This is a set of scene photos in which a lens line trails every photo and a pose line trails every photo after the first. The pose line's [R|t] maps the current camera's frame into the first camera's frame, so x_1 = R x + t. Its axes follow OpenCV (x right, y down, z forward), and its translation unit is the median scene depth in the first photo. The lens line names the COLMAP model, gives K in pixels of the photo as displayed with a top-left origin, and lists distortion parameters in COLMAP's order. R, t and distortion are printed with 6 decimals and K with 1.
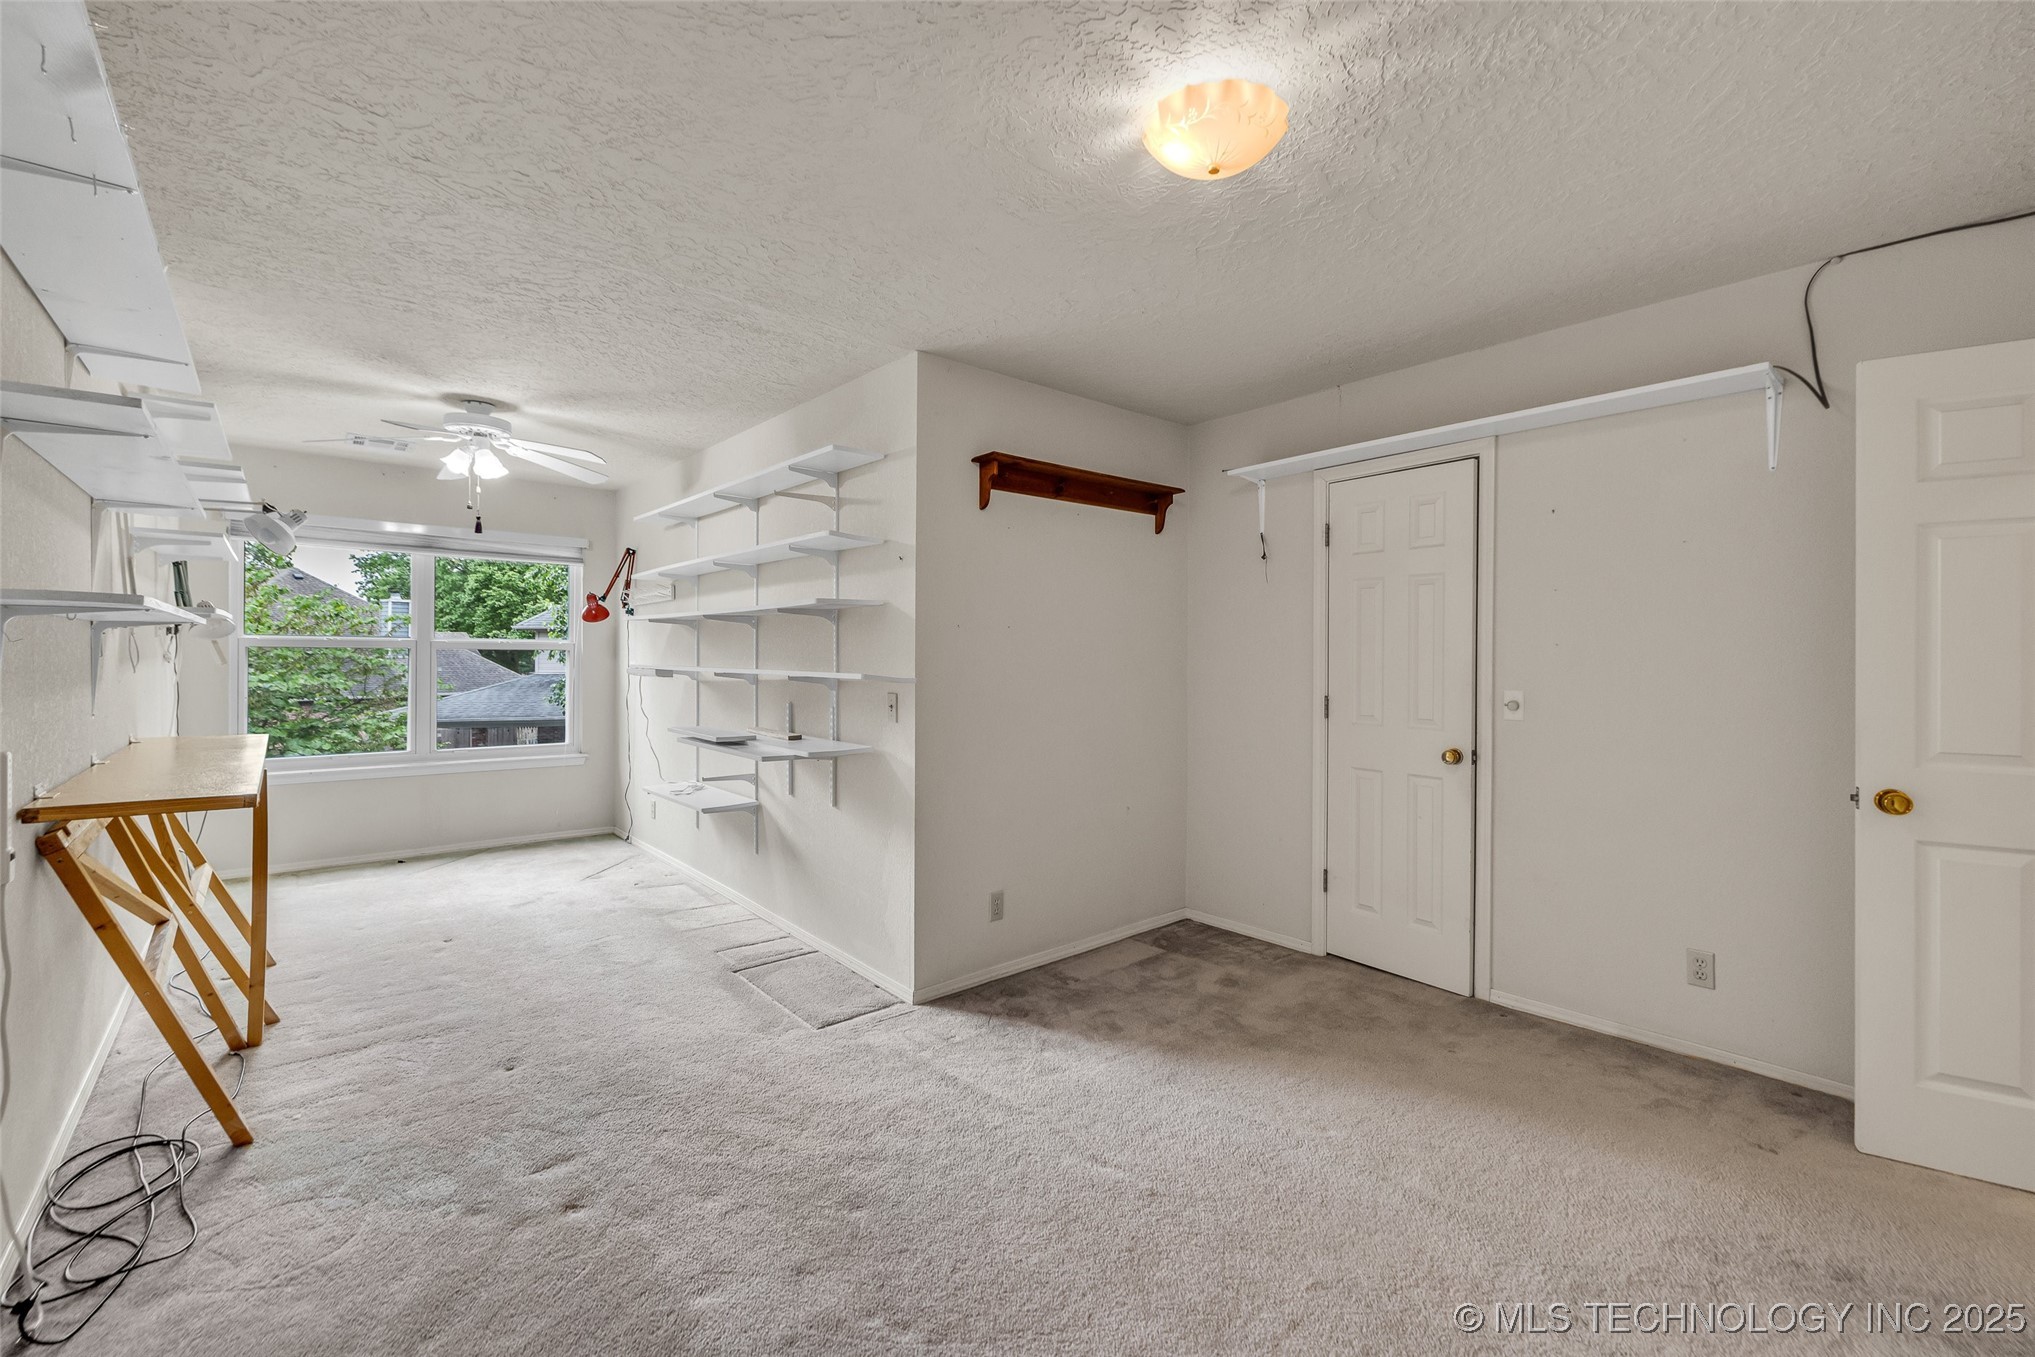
lens RADIAL K [[860.8, 0, 1021.6], [0, 860.8, 661.5], [0, 0, 1]] dist [-0.003216, 0.001152]
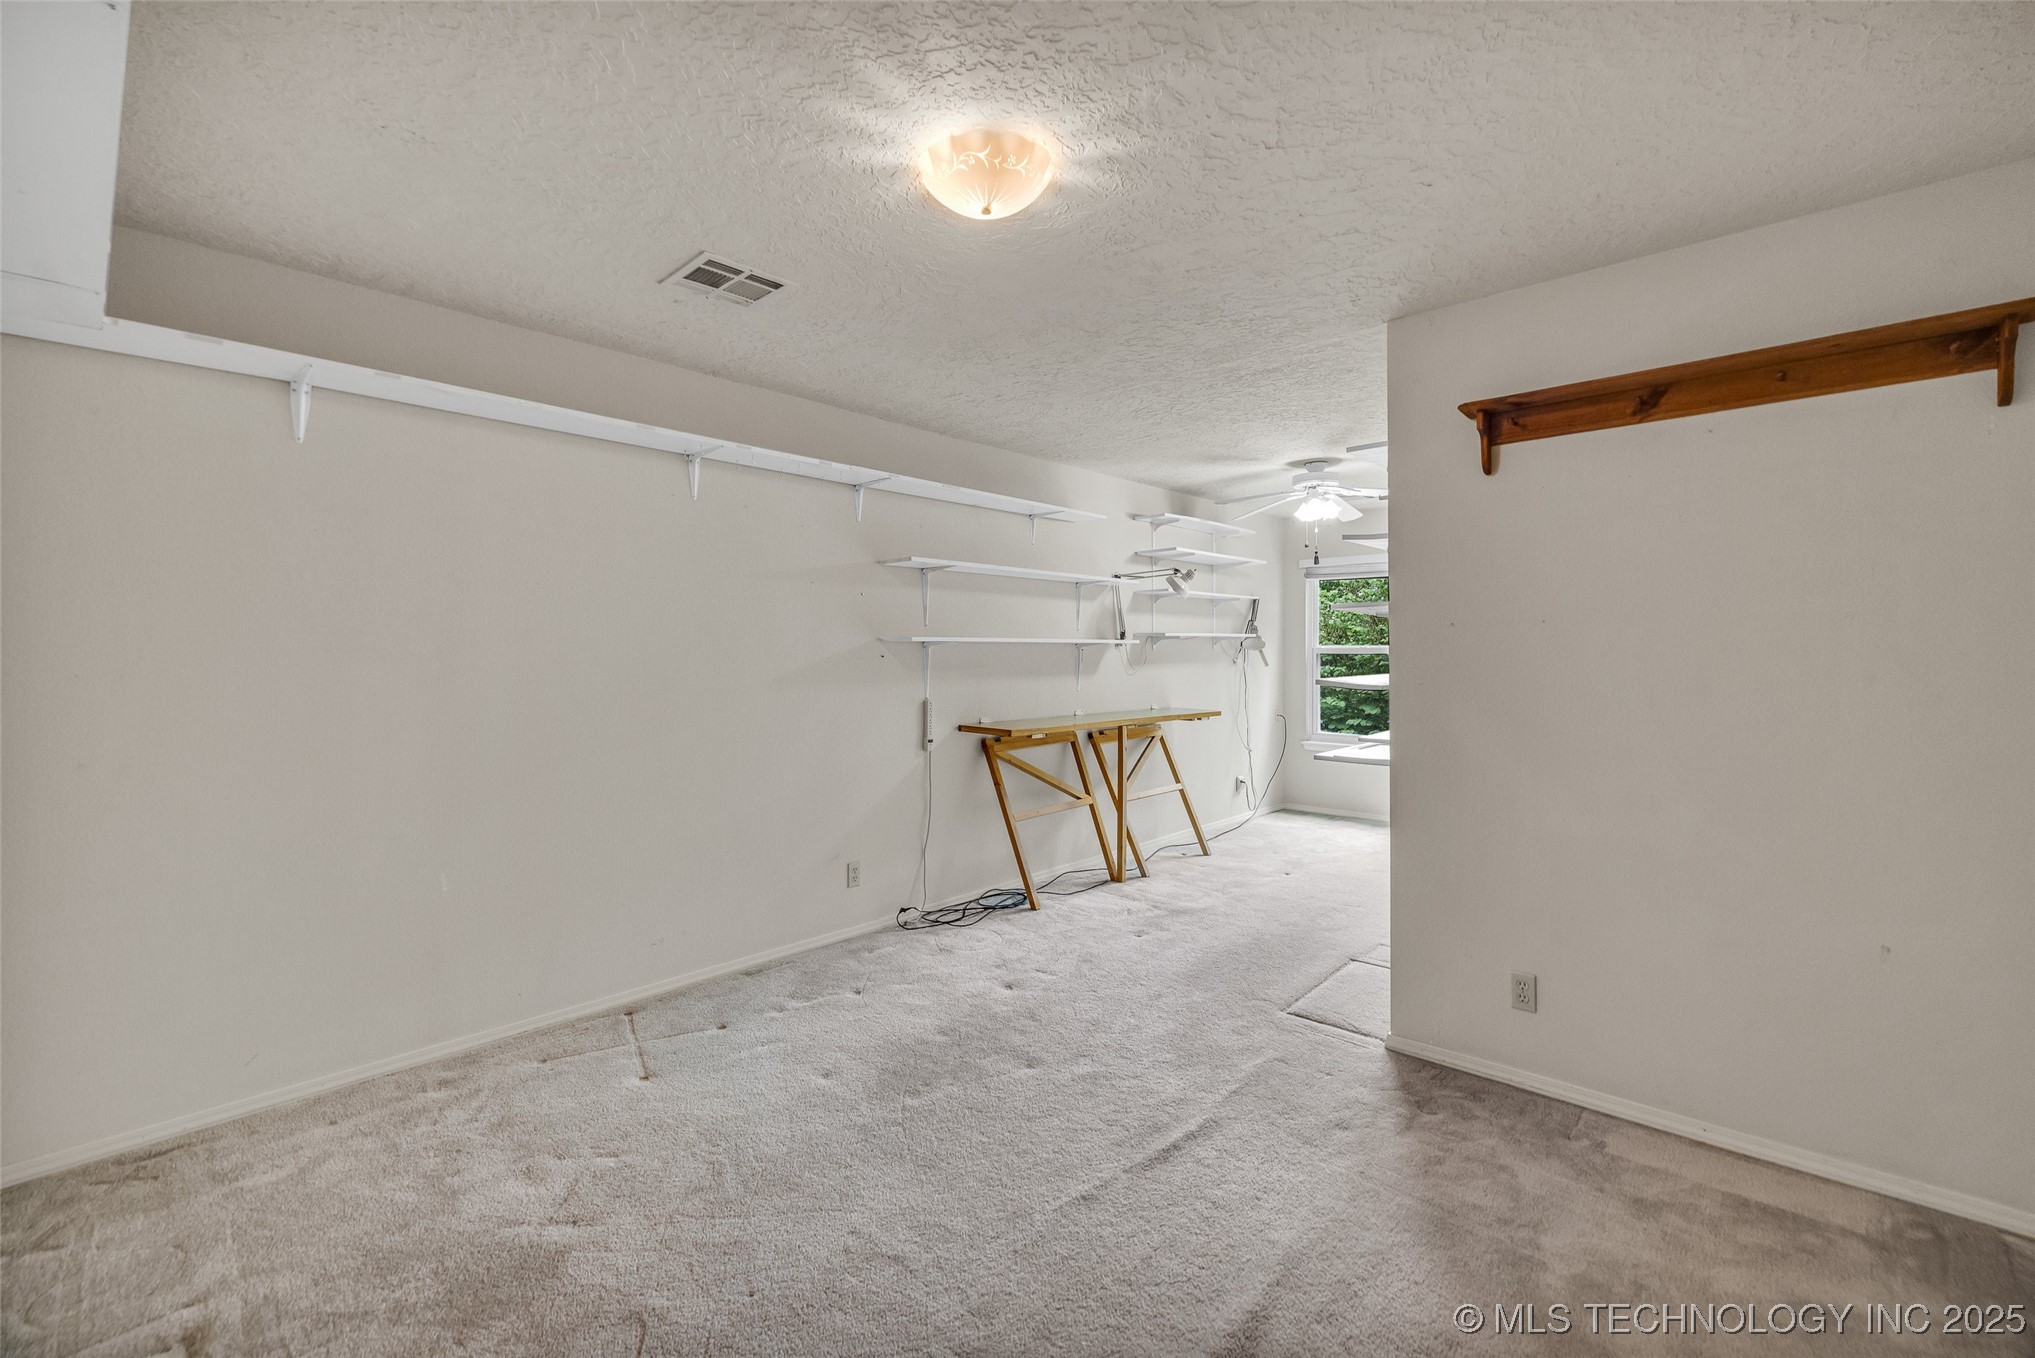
lens RADIAL K [[860.8, 0, 1021.6], [0, 860.8, 662.0], [0, 0, 1]] dist [-0.003216, 0.001152]
pose [[0.112866, 0.000529, -0.993610, 0.686871], [-0.001103, 0.999999, 0.000407, -0.004727], [0.993610, 0.001050, 0.112867, 0.489547]]
